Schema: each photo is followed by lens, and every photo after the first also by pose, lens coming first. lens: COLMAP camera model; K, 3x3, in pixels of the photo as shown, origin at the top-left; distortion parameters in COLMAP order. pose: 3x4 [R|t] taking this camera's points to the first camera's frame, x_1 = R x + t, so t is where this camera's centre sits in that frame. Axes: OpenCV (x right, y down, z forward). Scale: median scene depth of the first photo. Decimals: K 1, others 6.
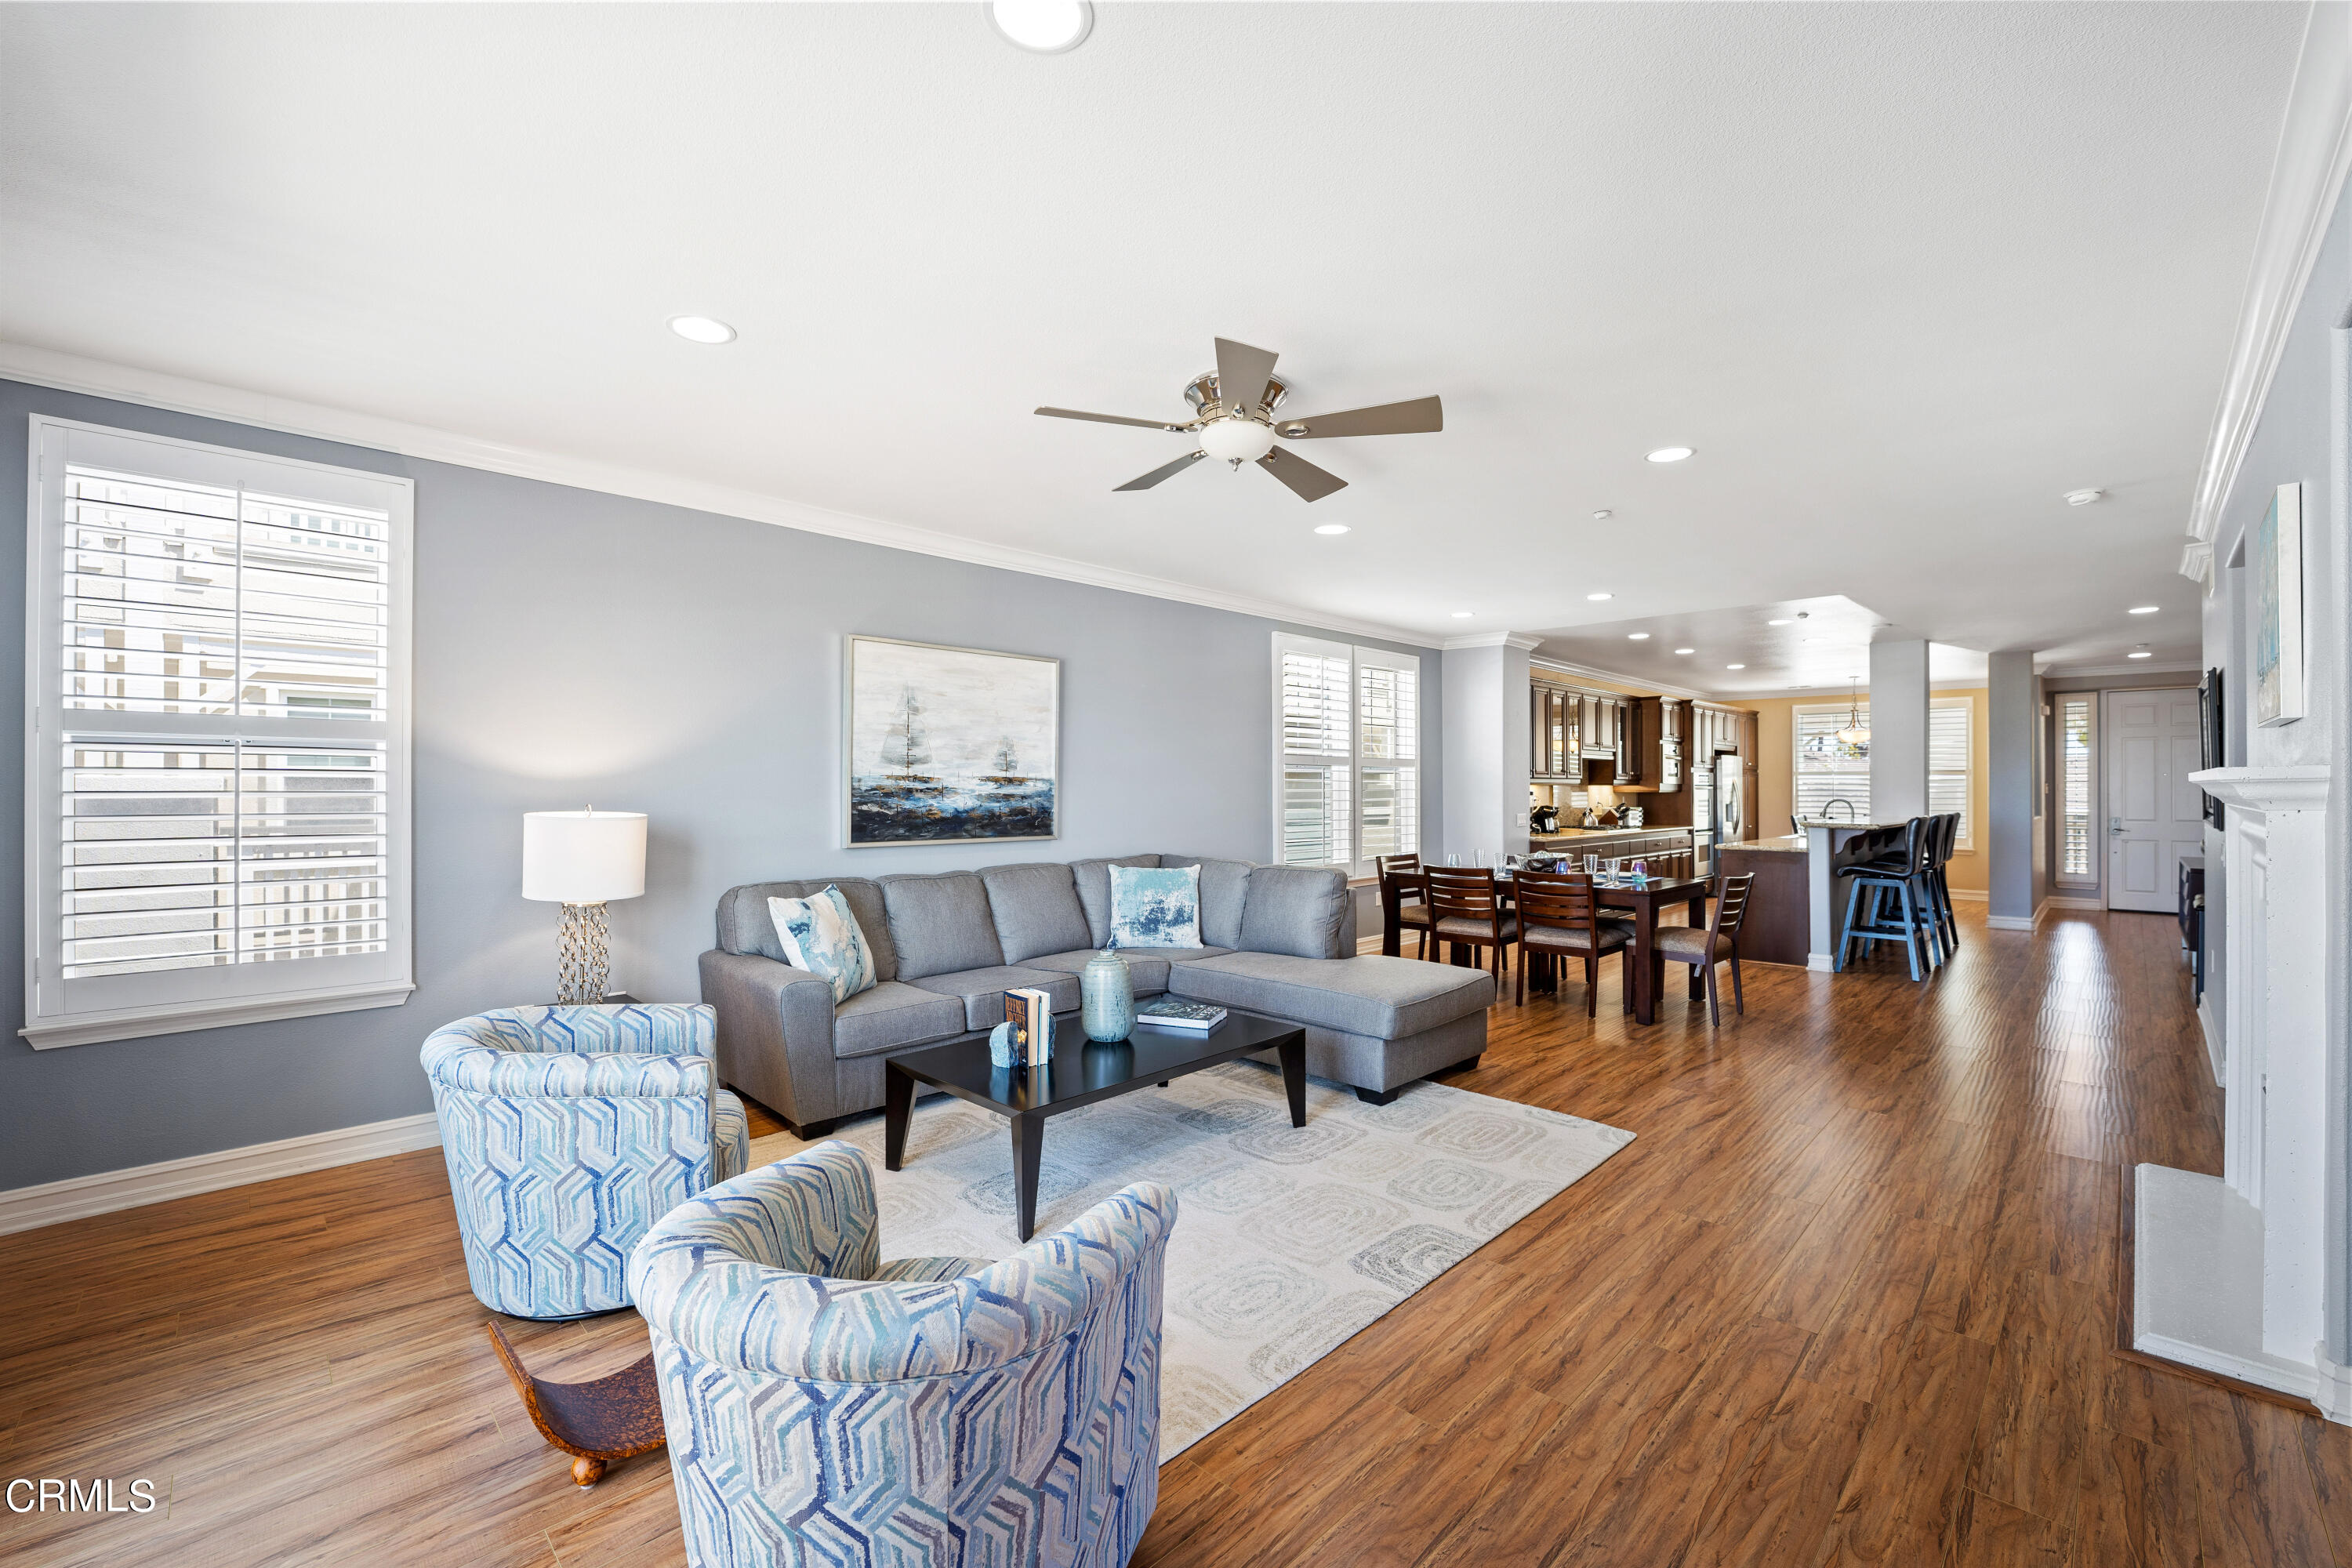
lens RADIAL K [[965.3, 0, 1179.7], [0, 965.3, 782.6], [0, 0, 1]] dist [-0.023035, 0.000164]
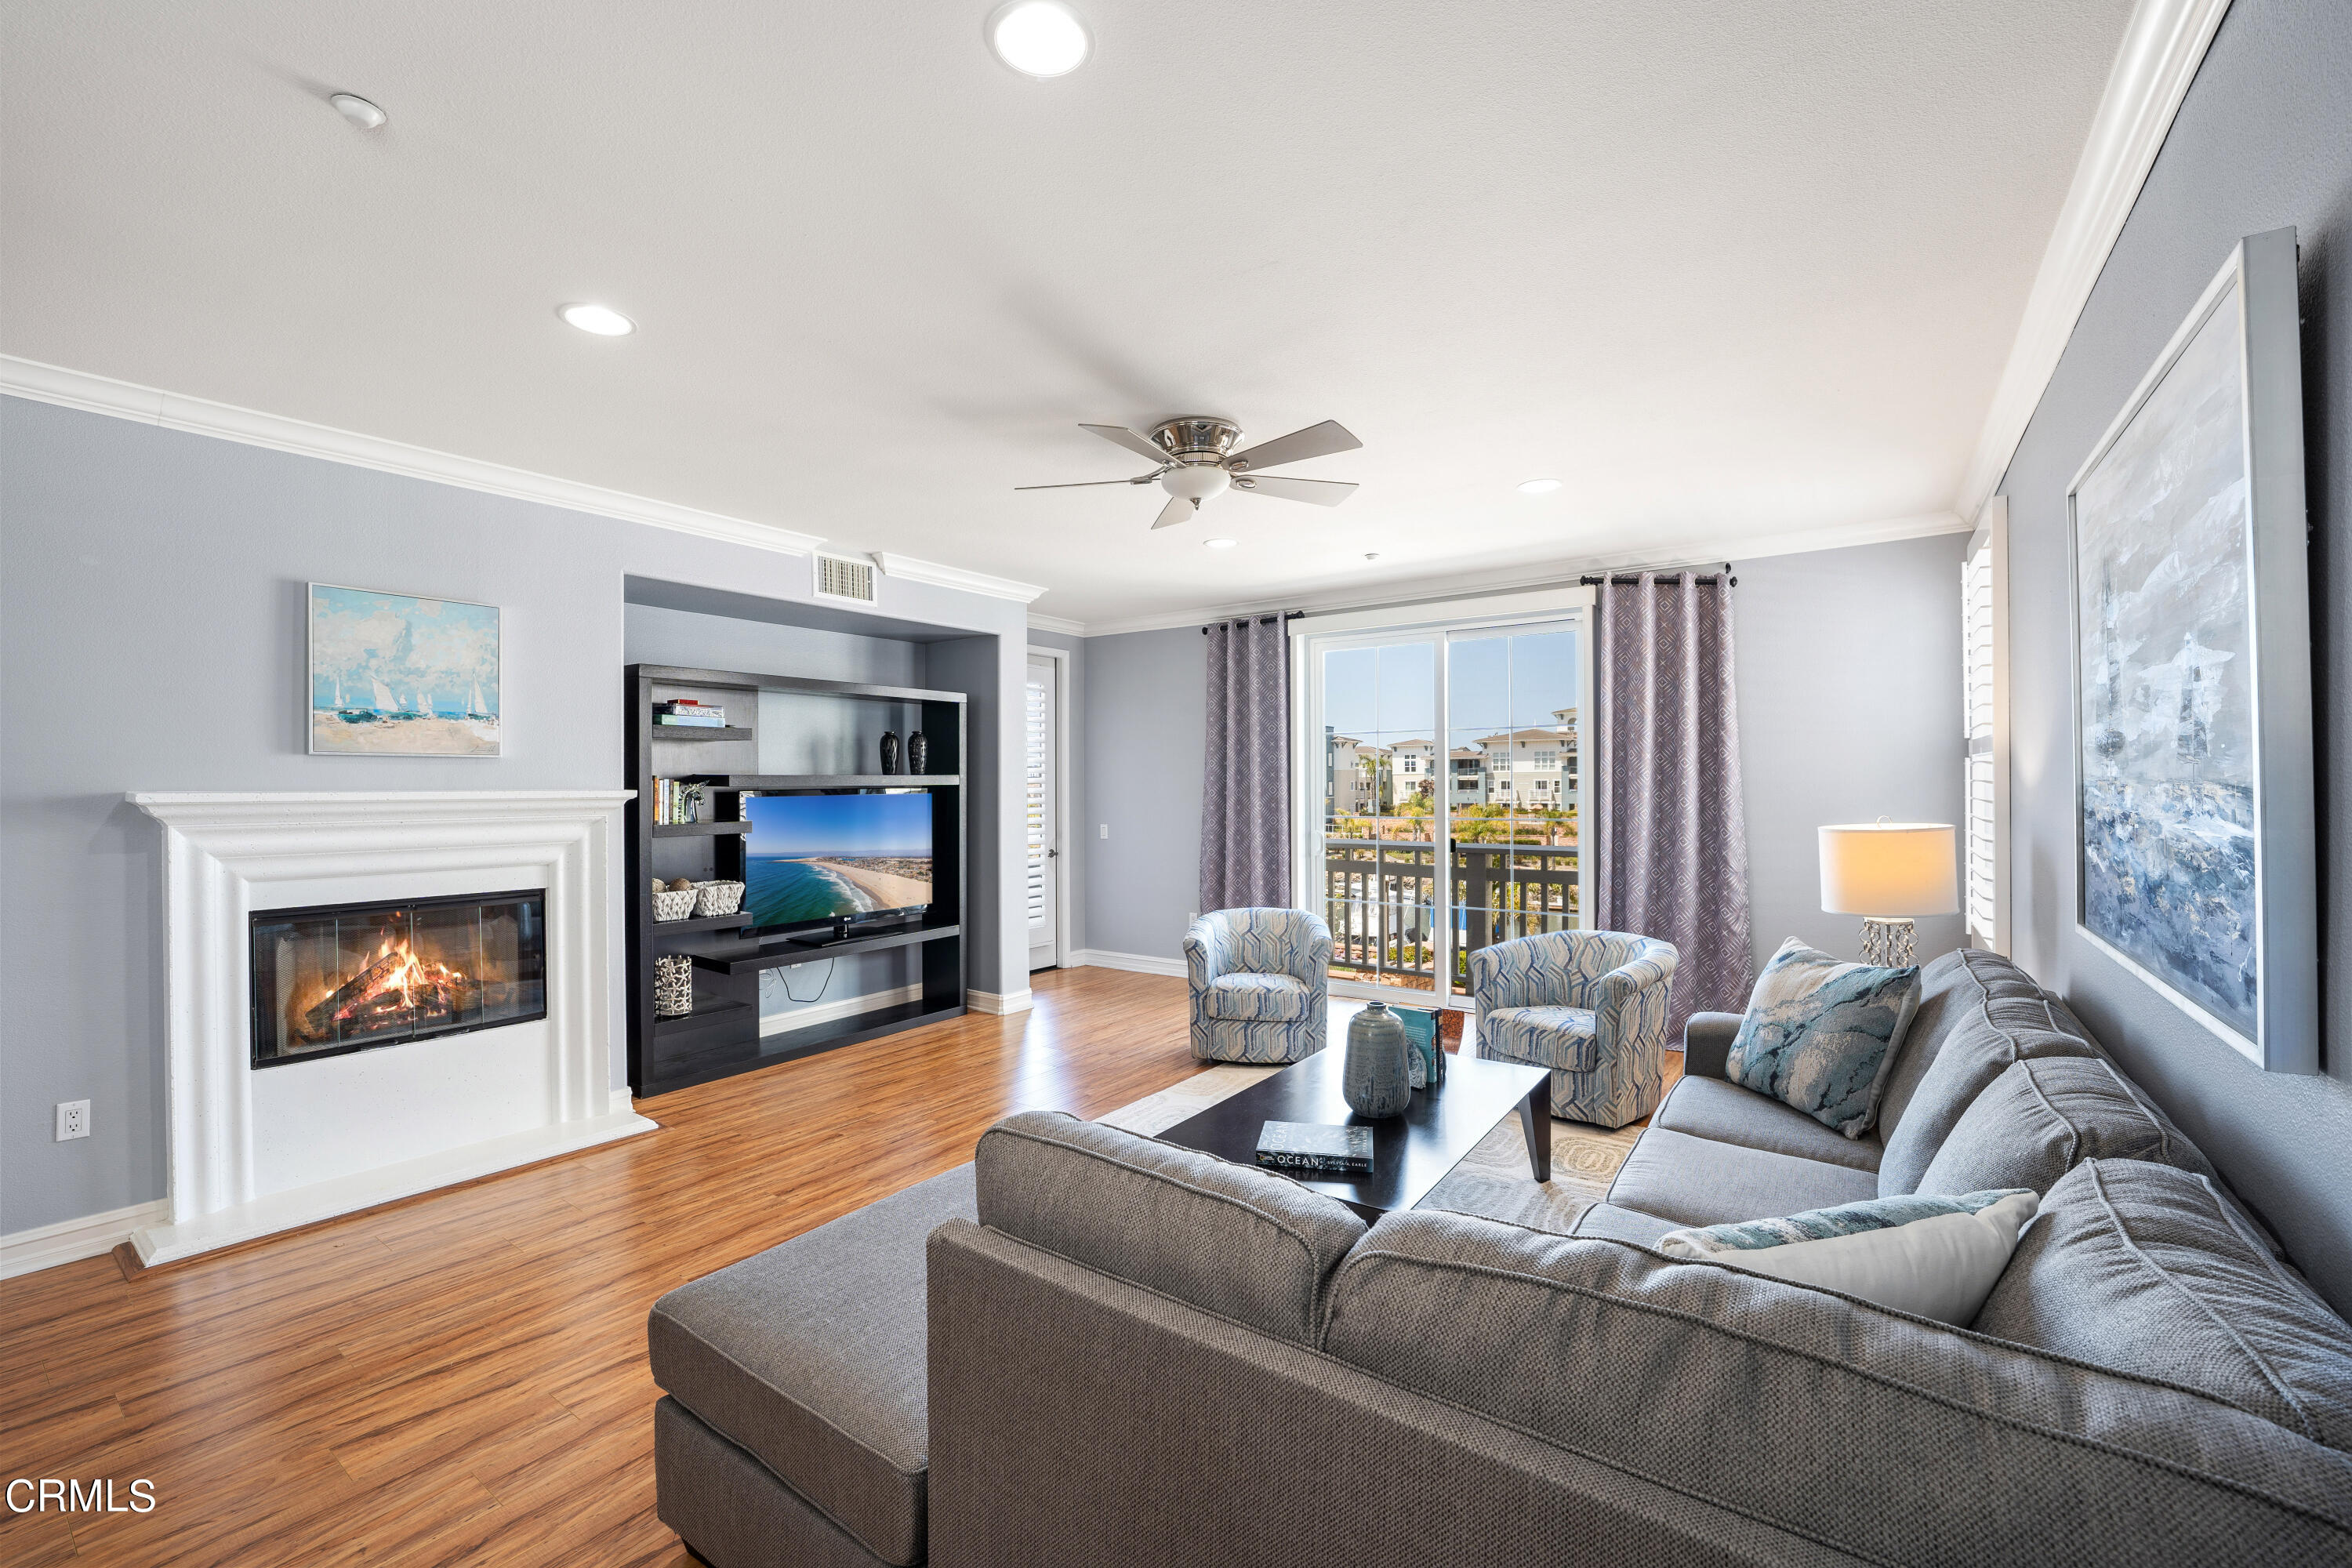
lens RADIAL K [[975.4, 0, 1170.7], [0, 975.4, 784.1], [0, 0, 1]] dist [-0.027060, 0.000284]
pose [[-0.986656, 0.004776, -0.162747, 0.151243], [0.005453, 0.999978, -0.003710, -0.005636], [0.162726, -0.004548, -0.986661, 1.169659]]
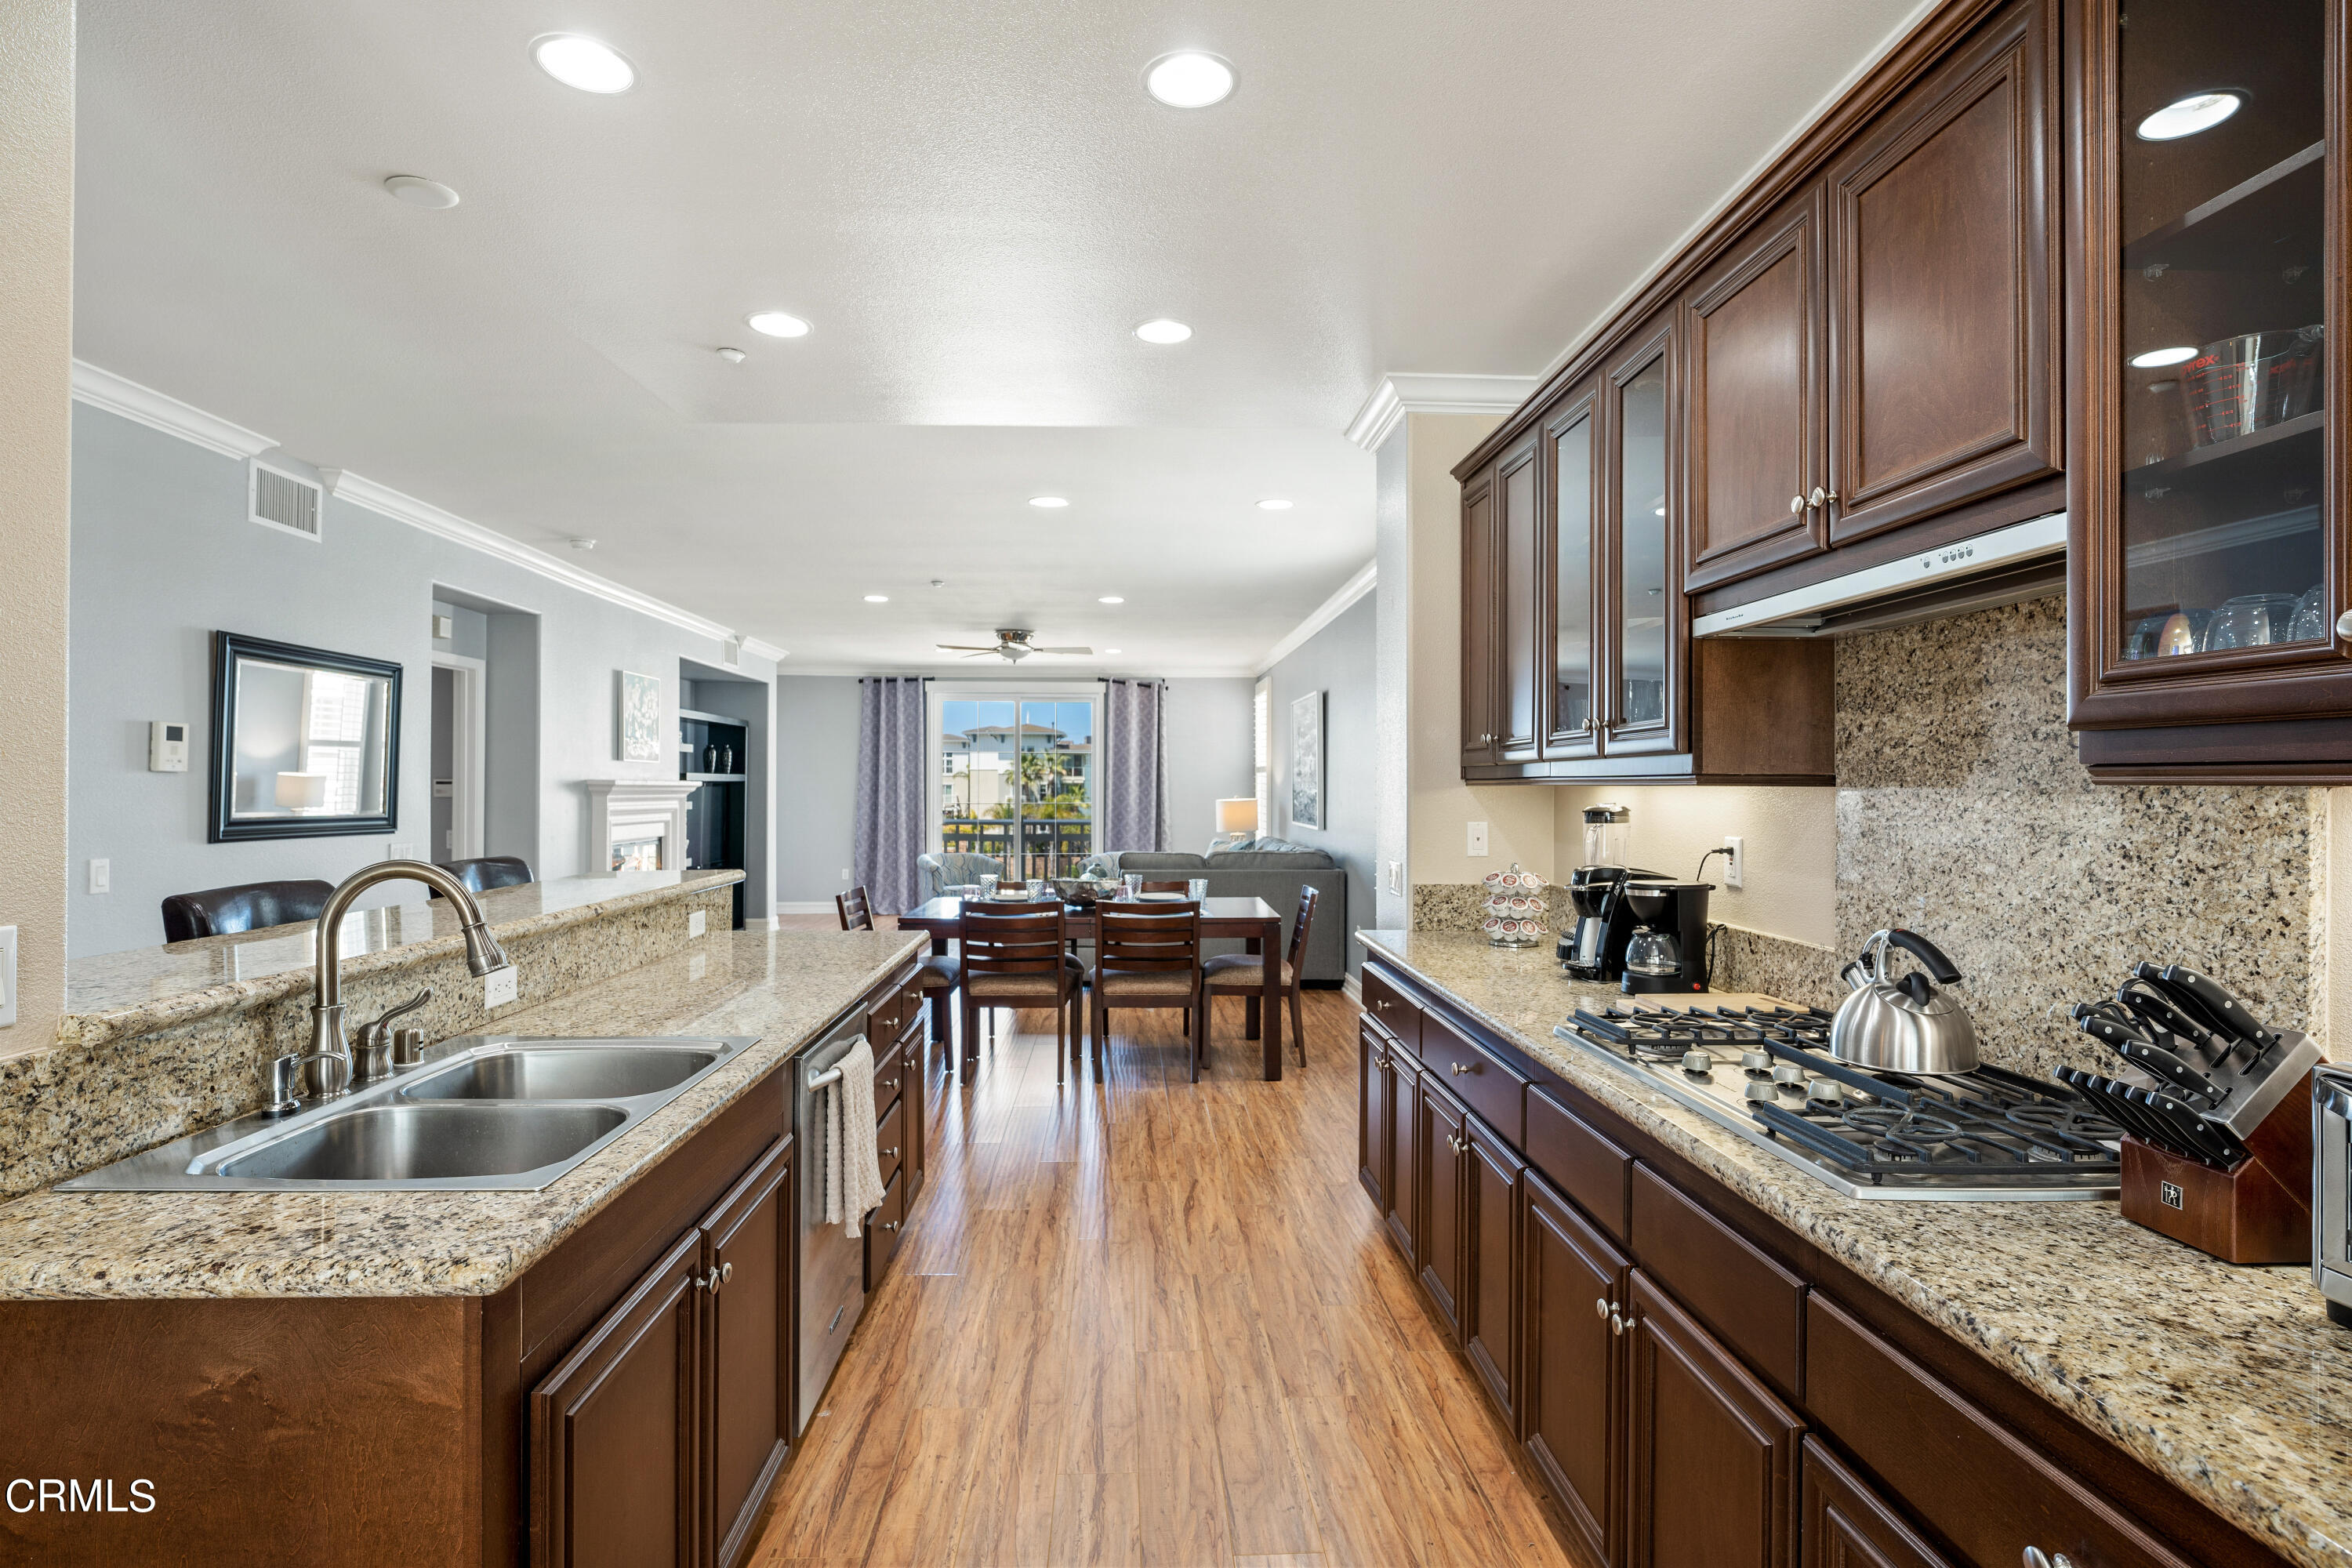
lens RADIAL K [[1162.1, 0, 1176.0], [0, 1162.1, 784.0], [0, 0, 1]] dist [-0.004174, -0.000765]
pose [[-0.671816, -0.005122, -0.740700, 1.155053], [-0.000486, 0.999979, -0.006475, 0.007284], [0.740718, -0.003990, -0.671804, 1.906145]]
